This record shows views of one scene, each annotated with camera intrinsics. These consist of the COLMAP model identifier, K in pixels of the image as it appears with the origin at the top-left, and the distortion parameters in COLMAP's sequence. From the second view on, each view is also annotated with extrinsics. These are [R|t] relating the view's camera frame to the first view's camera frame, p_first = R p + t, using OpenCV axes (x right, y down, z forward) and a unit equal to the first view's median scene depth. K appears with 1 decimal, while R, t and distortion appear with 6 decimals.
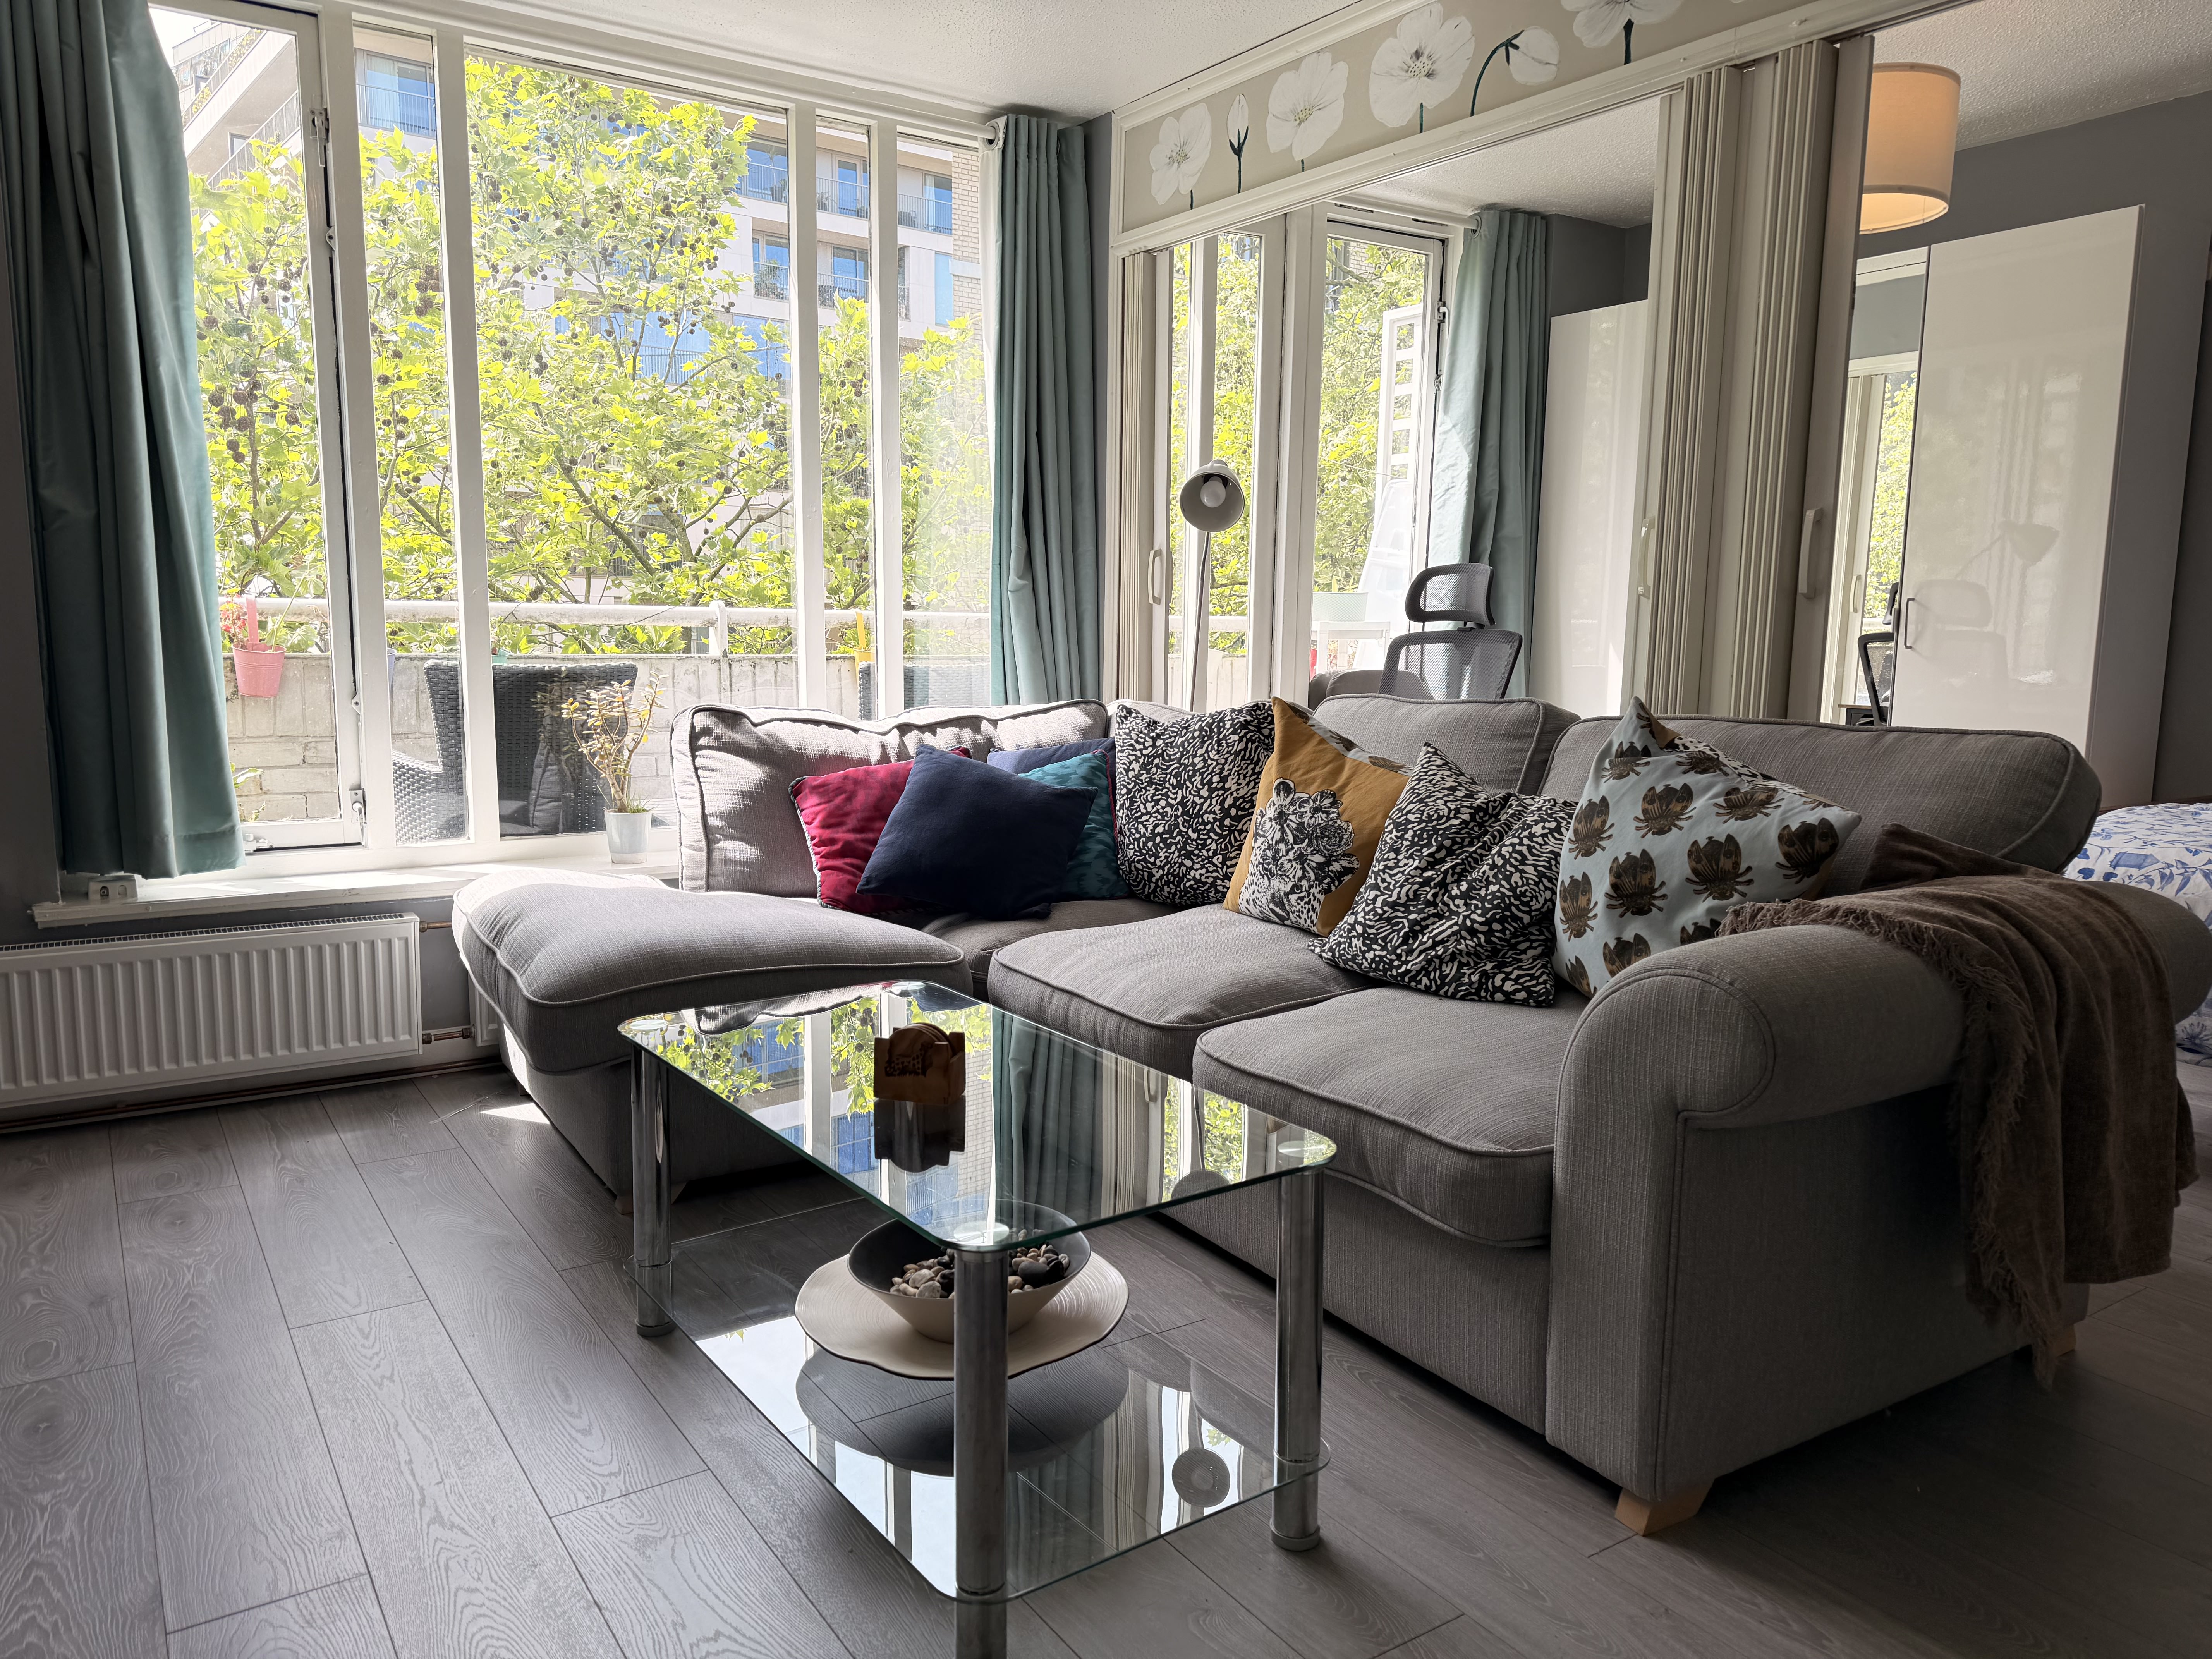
lens RADIAL K [[1536.2, 0, 1105.5], [0, 1536.2, 832.1], [0, 0, 1]] dist [0.117675, -0.175456]
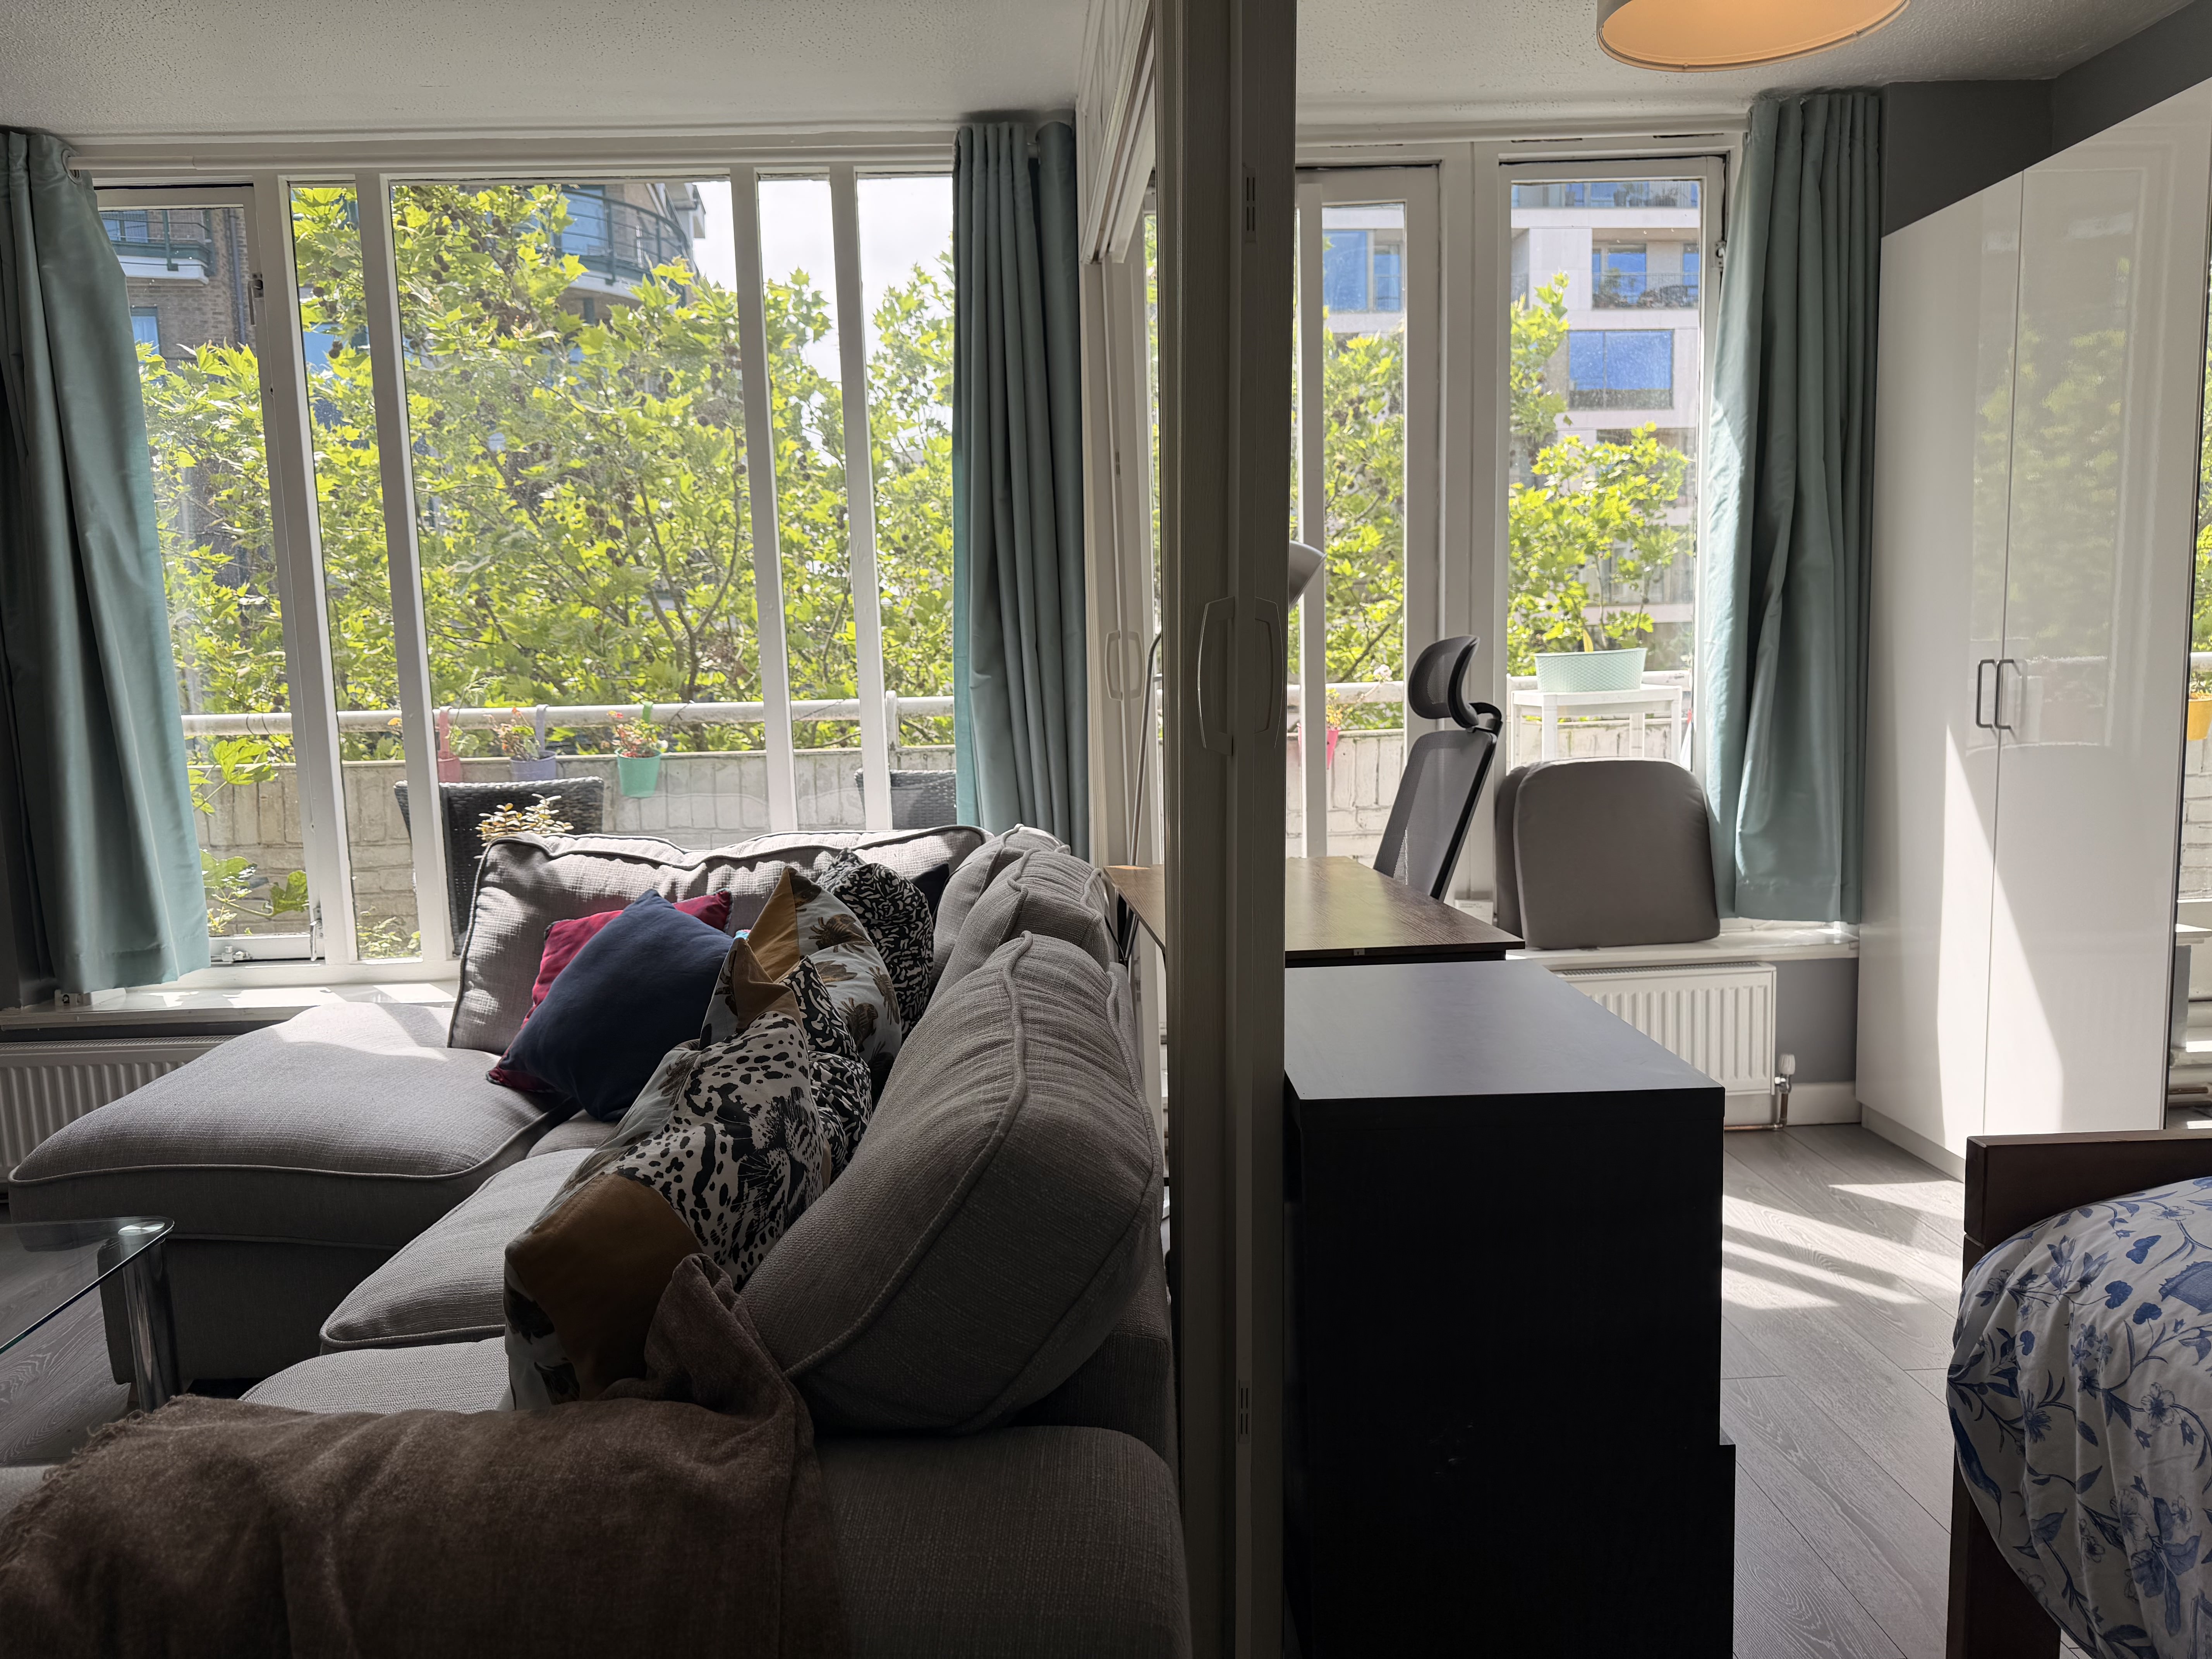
lens RADIAL K [[1536.2, 0, 1105.5], [0, 1536.2, 832.1], [0, 0, 1]] dist [0.117675, -0.175456]
pose [[0.853176, 0.022477, -0.521139, 0.653120], [-0.029583, 0.999548, -0.005319, -0.110109], [0.520784, 0.019955, 0.853455, 0.471884]]
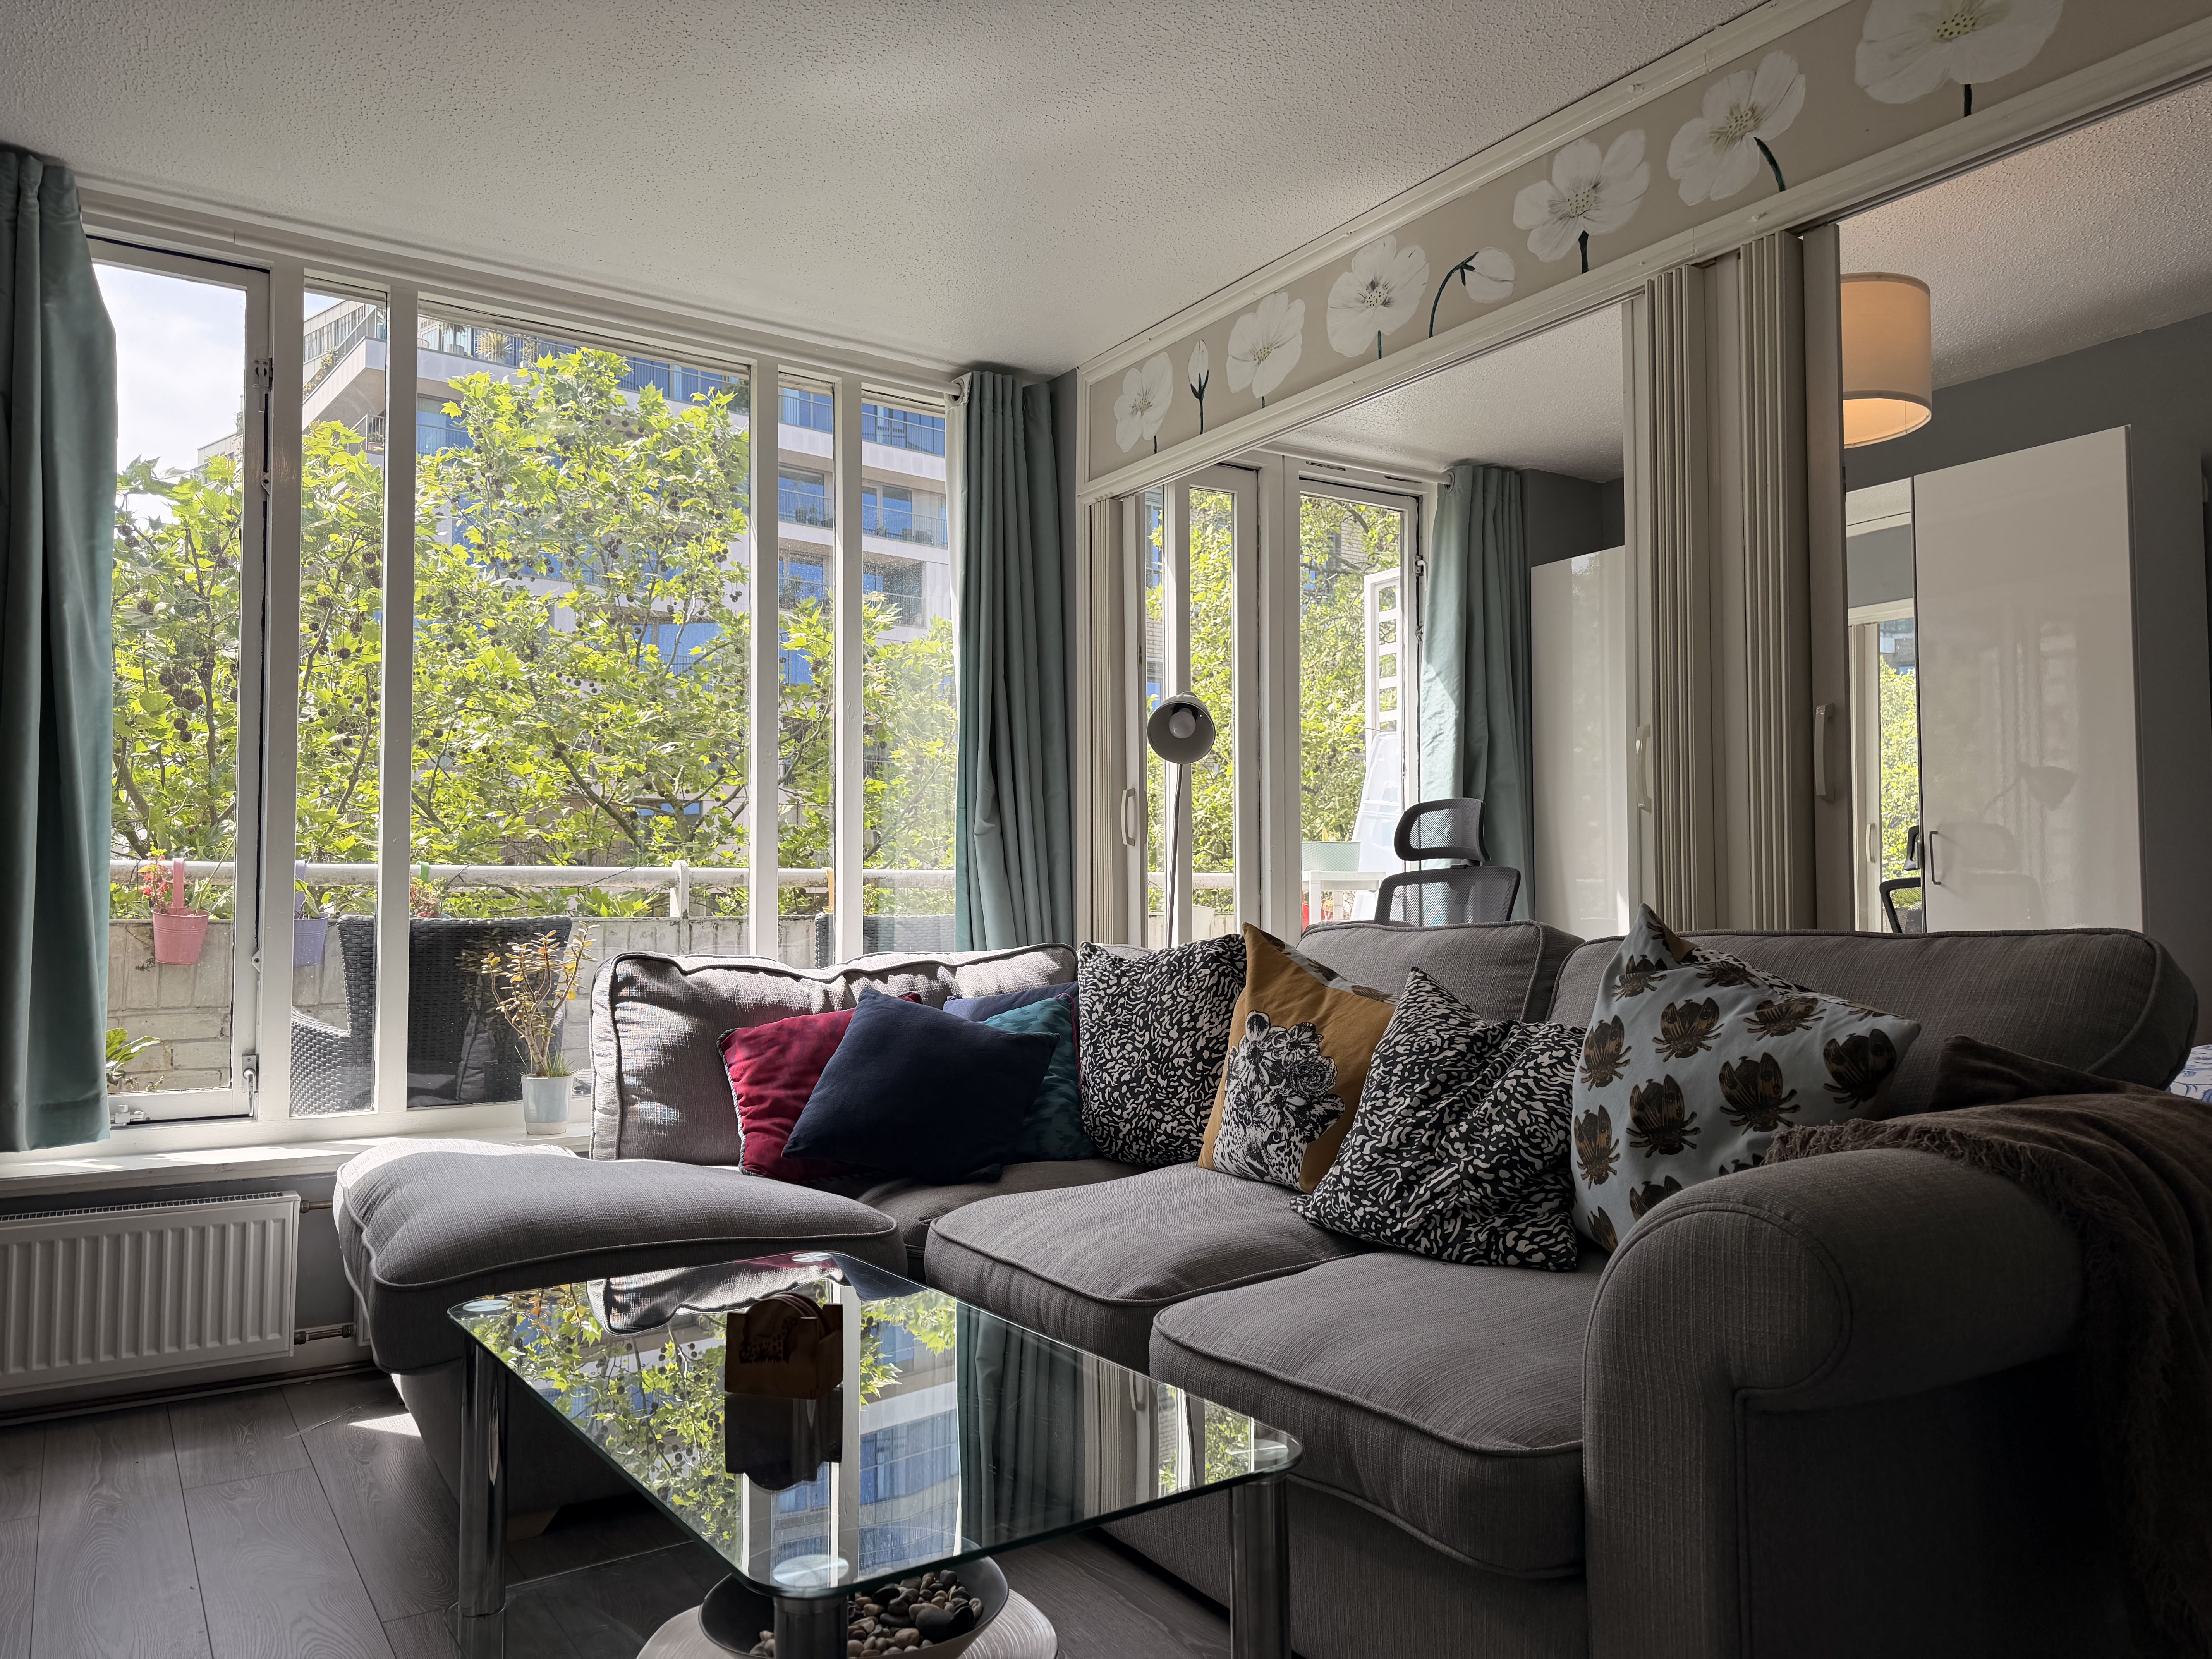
lens RADIAL K [[1541.0, 0, 1106.0], [0, 1541.0, 829.5], [0, 0, 1]] dist [0.084626, -0.110537]
pose [[0.999816, -0.017426, -0.007992, 0.037768], [0.015647, 0.982614, -0.185000, 0.025403], [0.011077, 0.184841, 0.982706, 0.105014]]
